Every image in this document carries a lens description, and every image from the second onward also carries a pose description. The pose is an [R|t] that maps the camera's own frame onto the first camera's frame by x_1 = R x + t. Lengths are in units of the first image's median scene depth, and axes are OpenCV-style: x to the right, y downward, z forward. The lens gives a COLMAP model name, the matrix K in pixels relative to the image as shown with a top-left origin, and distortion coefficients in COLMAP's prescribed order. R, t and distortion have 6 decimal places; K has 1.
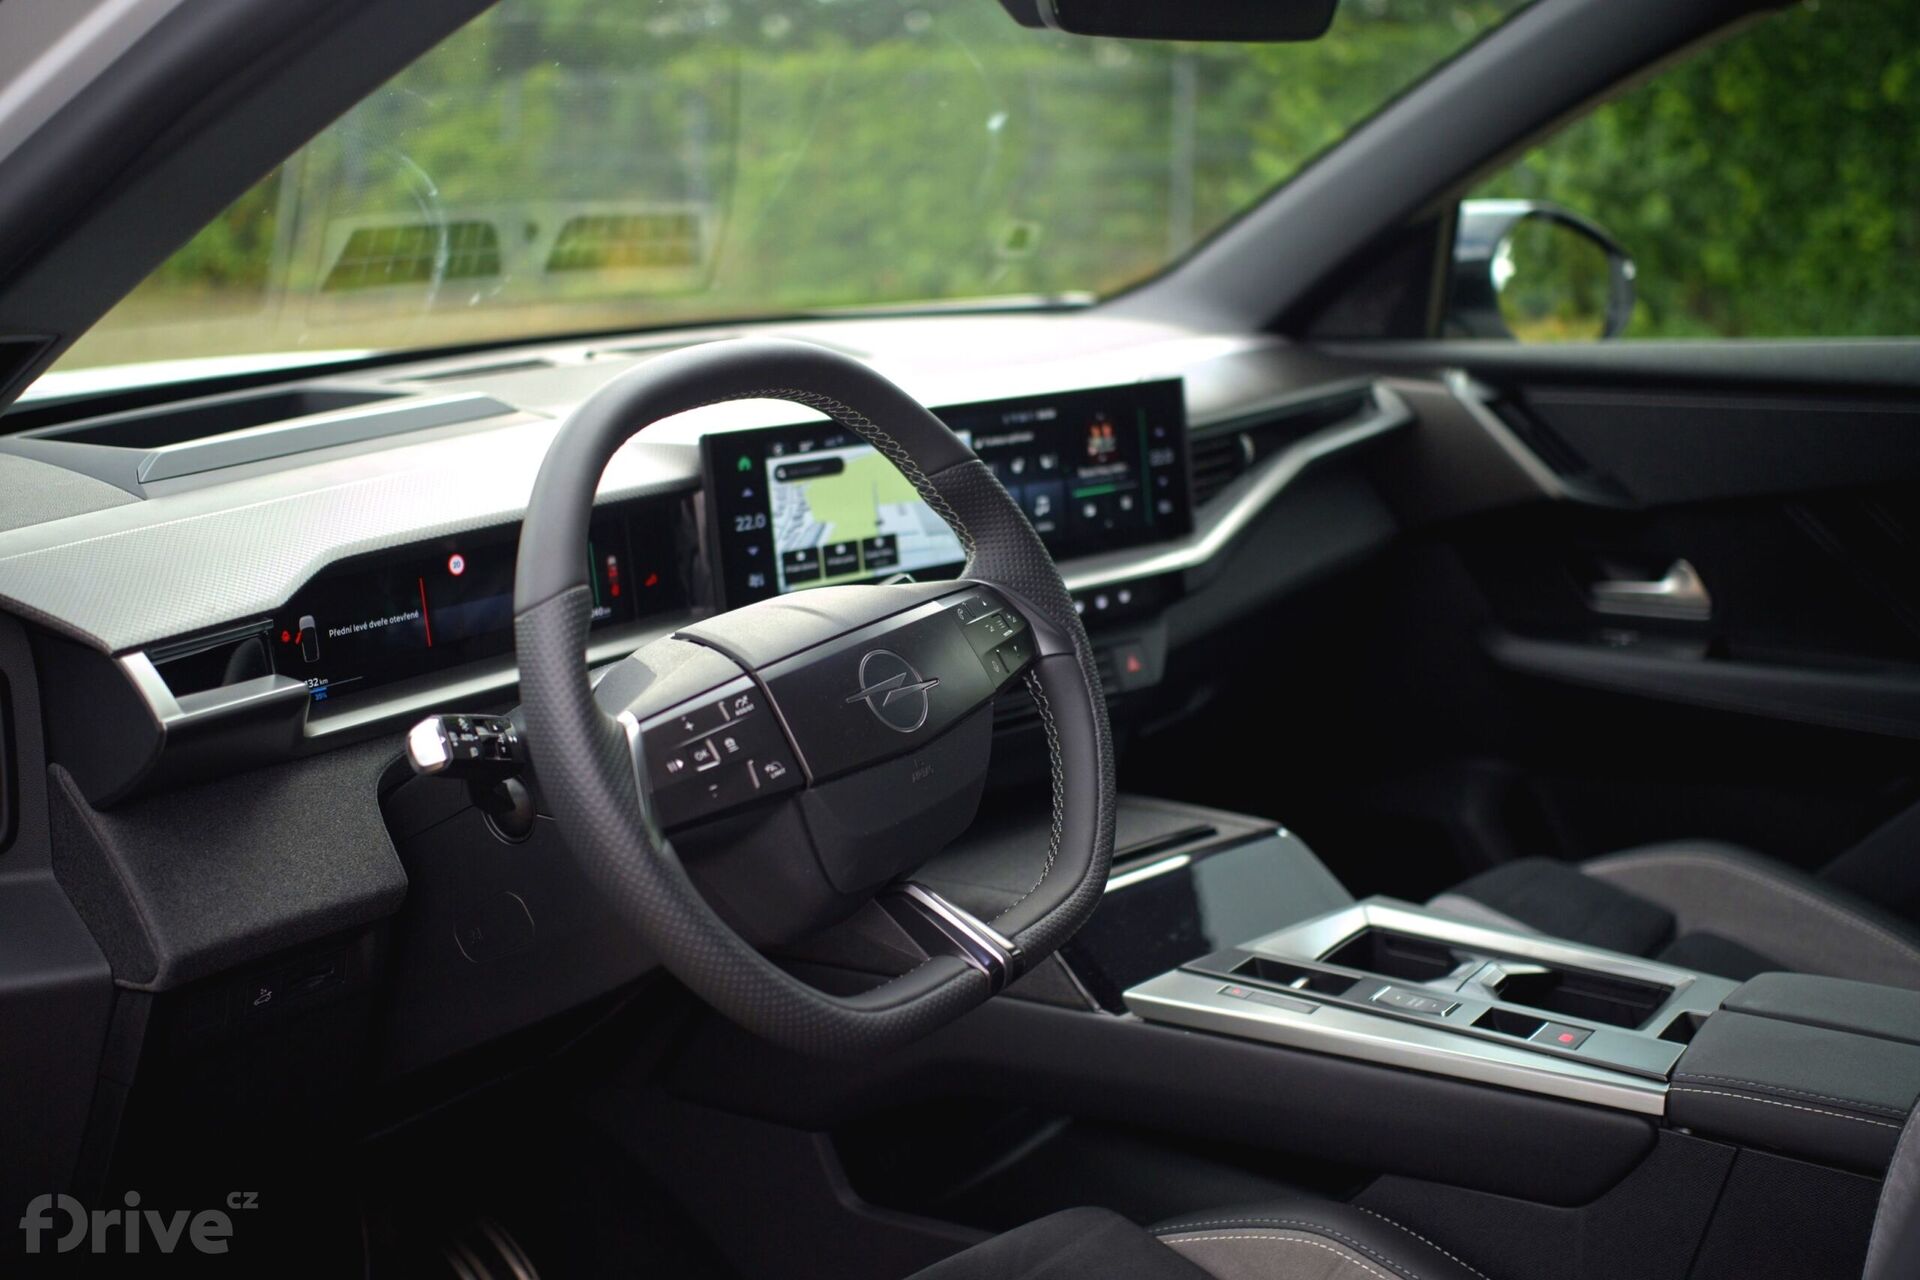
lens RADIAL K [[2174.3, 0, 971.8], [0, 2174.3, 628.8], [0, 0, 1]] dist [-0.093764, 0.000000]
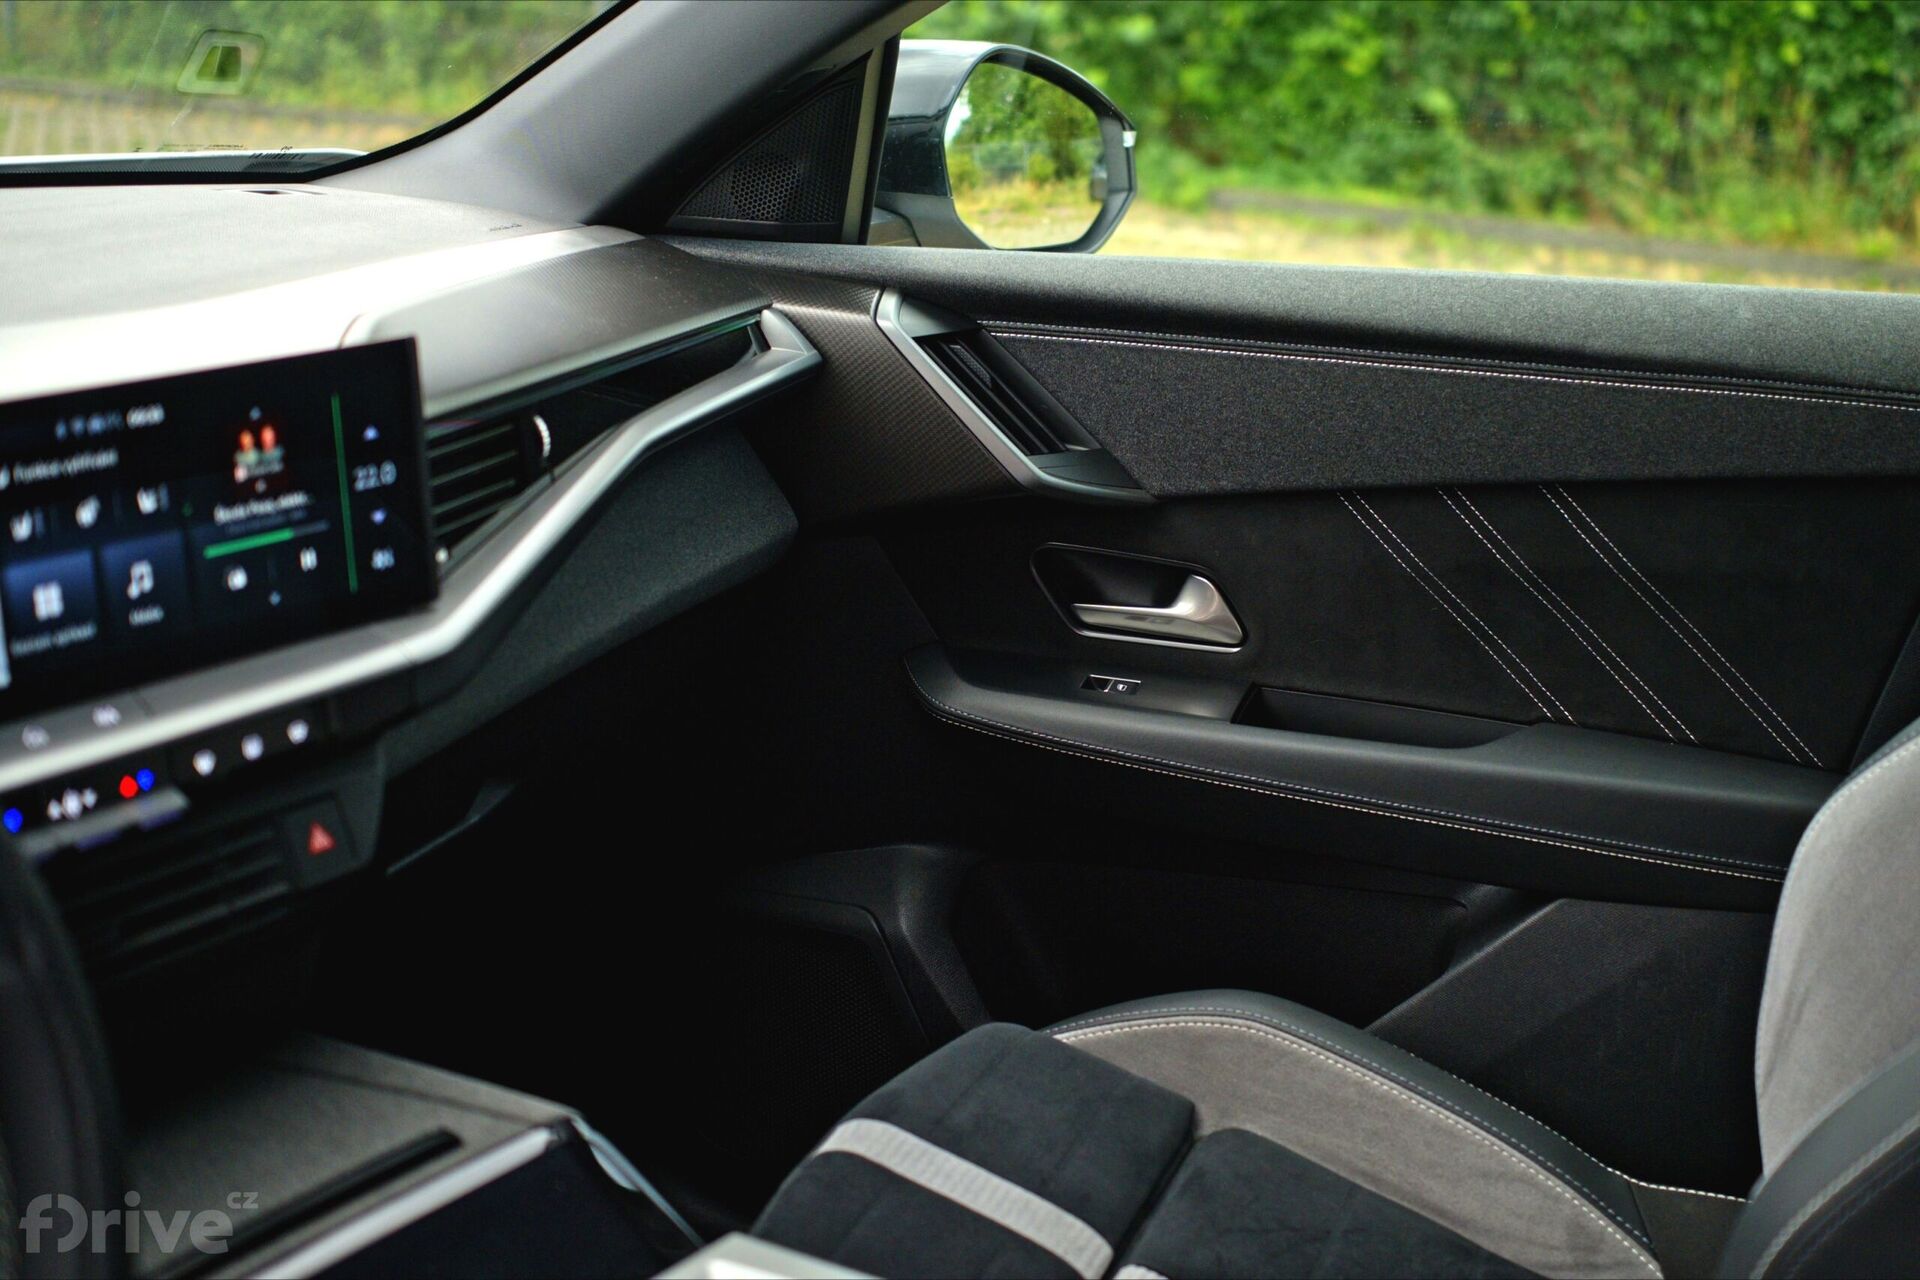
lens RADIAL K [[2302.7, 0, 955.3], [0, 2302.7, 636.1], [0, 0, 1]] dist [-0.047626, 0.000000]
pose [[0.972787, -0.015261, 0.231200, 0.094402], [-0.002847, 0.996966, 0.077787, -0.083251], [-0.231685, -0.076329, 0.969792, 0.349846]]
